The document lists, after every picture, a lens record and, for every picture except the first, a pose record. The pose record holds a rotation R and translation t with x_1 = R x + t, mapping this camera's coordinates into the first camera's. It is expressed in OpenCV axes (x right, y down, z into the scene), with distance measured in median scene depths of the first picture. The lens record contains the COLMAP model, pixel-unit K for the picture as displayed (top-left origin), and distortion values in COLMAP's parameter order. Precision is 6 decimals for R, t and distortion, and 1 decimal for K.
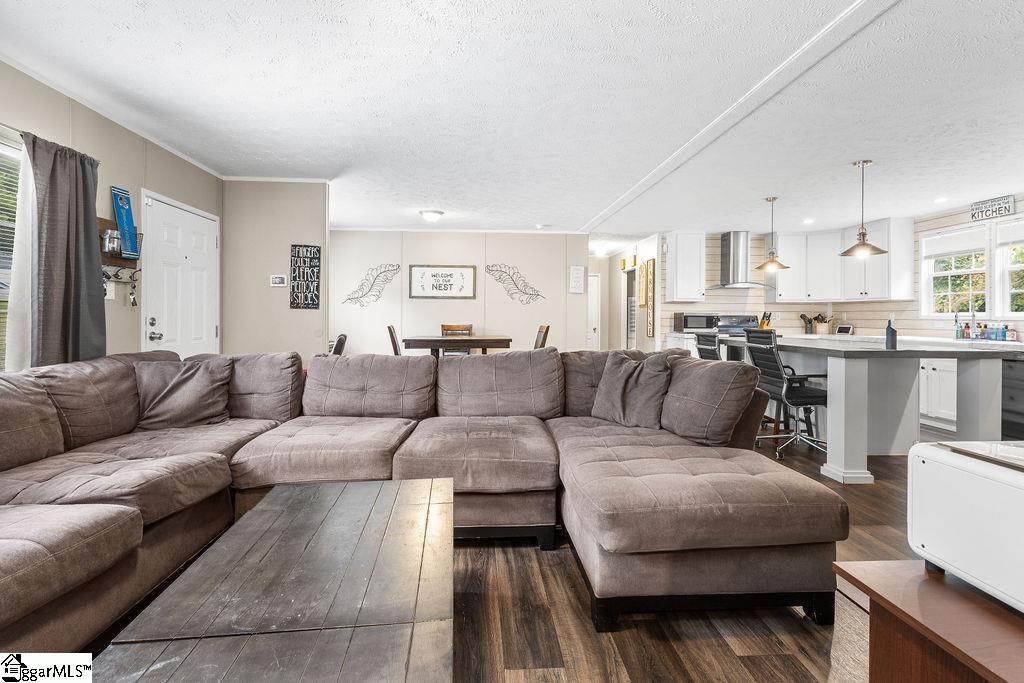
lens RADIAL K [[481.2, 0, 493.6], [0, 481.2, 316.0], [0, 0, 1]] dist [0.000697, -0.000195]
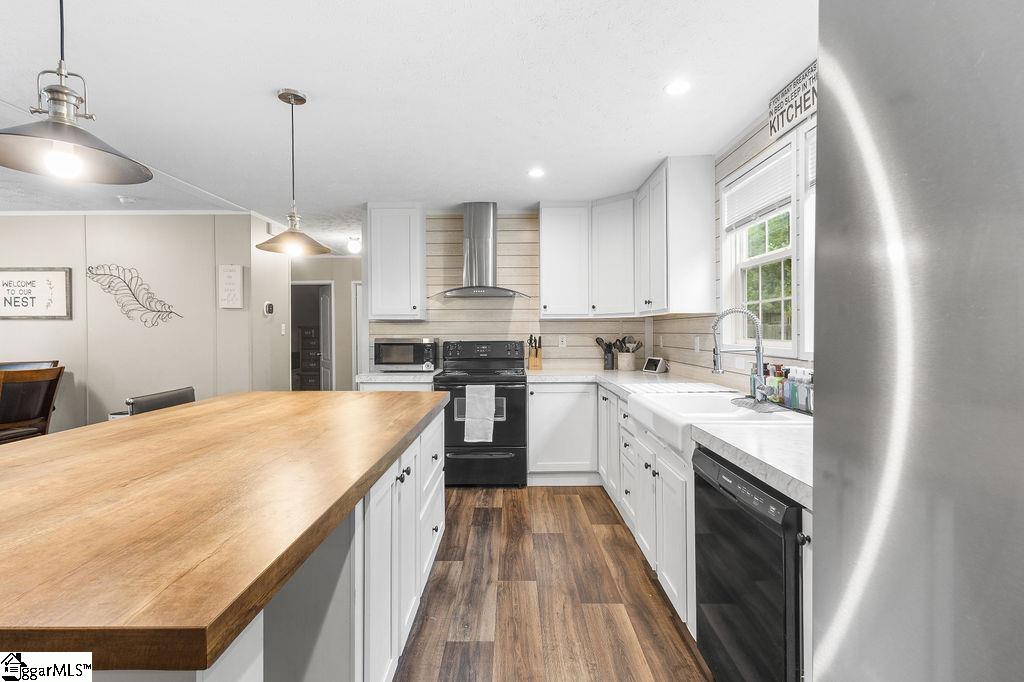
lens RADIAL K [[481.2, 0, 505.9], [0, 481.2, 328.0], [0, 0, 1]] dist [0.000697, -0.000195]
pose [[0.998661, -0.012103, -0.050302, 0.812978], [0.011850, 0.999916, -0.005336, -0.020817], [0.050363, 0.004733, 0.998720, 0.570235]]
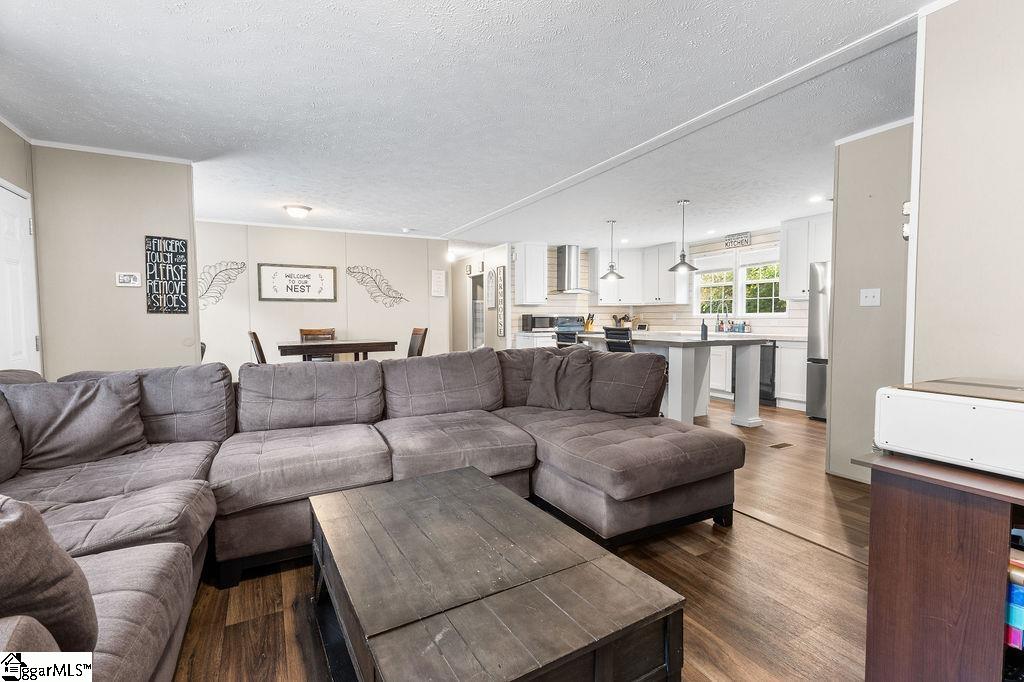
lens RADIAL K [[481.2, 0, 505.6], [0, 481.2, 335.7], [0, 0, 1]] dist [0.000697, -0.000195]
pose [[0.907493, -0.025237, 0.419309, -0.194435], [0.009808, 0.999195, 0.038910, -0.002858], [-0.419953, -0.031198, 0.907010, -0.012289]]
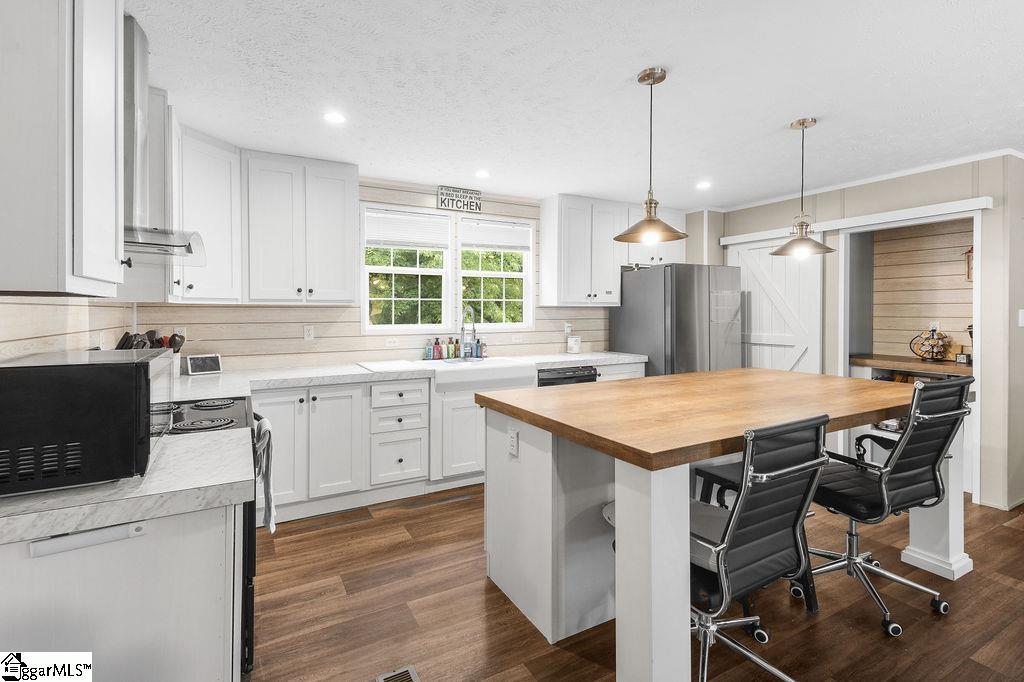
lens RADIAL K [[481.2, 0, 510.6], [0, 481.2, 311.5], [0, 0, 1]] dist [0.000697, -0.000195]
pose [[-0.448719, -0.008054, 0.893636, 0.258799], [-0.003613, 0.999968, 0.007198, -0.037000], [-0.893665, 0.000001, -0.448734, 1.326701]]
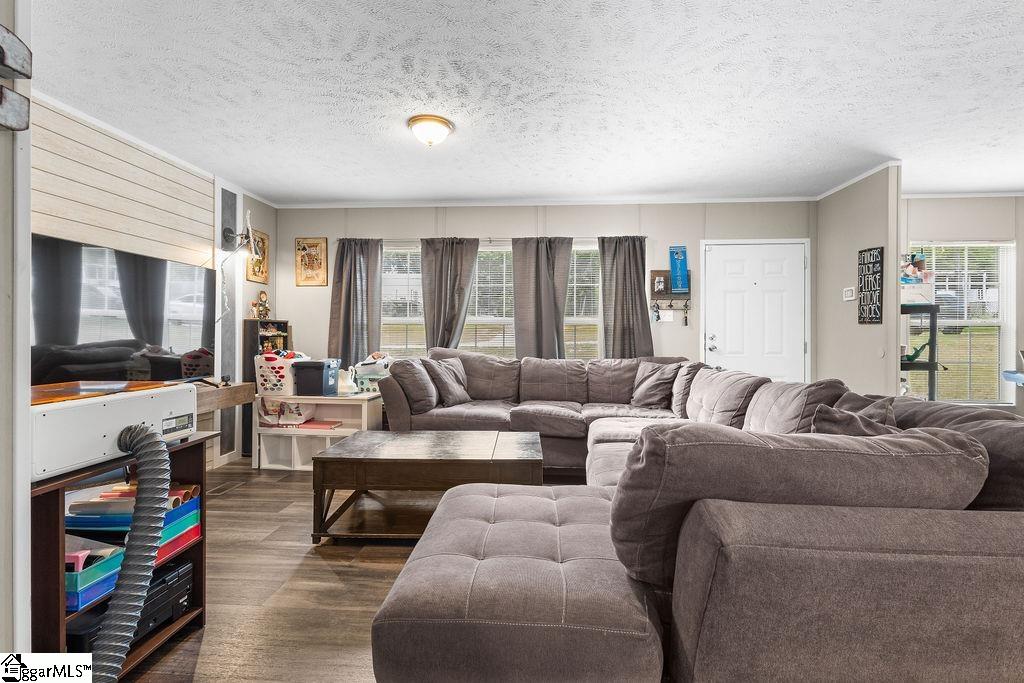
lens RADIAL K [[481.2, 0, 510.2], [0, 481.2, 332.2], [0, 0, 1]] dist [0.000697, -0.000195]
pose [[-0.122966, -0.012517, -0.992332, 0.485845], [-0.004972, 0.999916, -0.011997, 0.011973], [0.992398, 0.003458, -0.123018, 0.439765]]
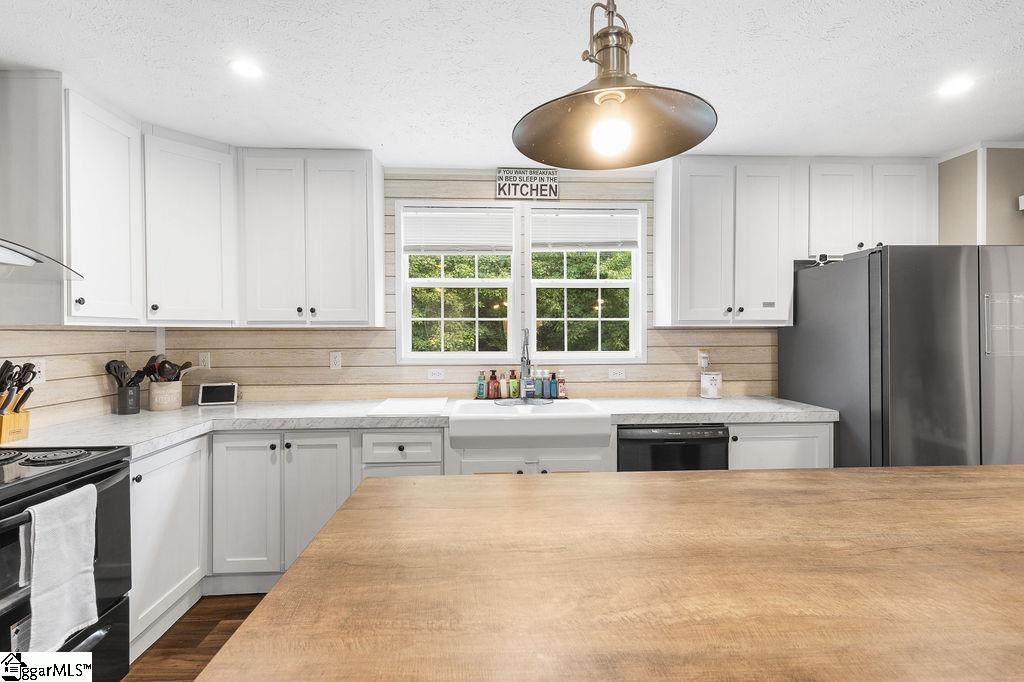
lens RADIAL K [[481.2, 0, 511.3], [0, 481.2, 333.7], [0, 0, 1]] dist [0.000697, -0.000195]
pose [[-0.014014, -0.004951, 0.999890, 0.431410], [0.001515, 0.999986, 0.004973, -0.035564], [-0.999901, 0.001584, -0.014006, 1.054618]]
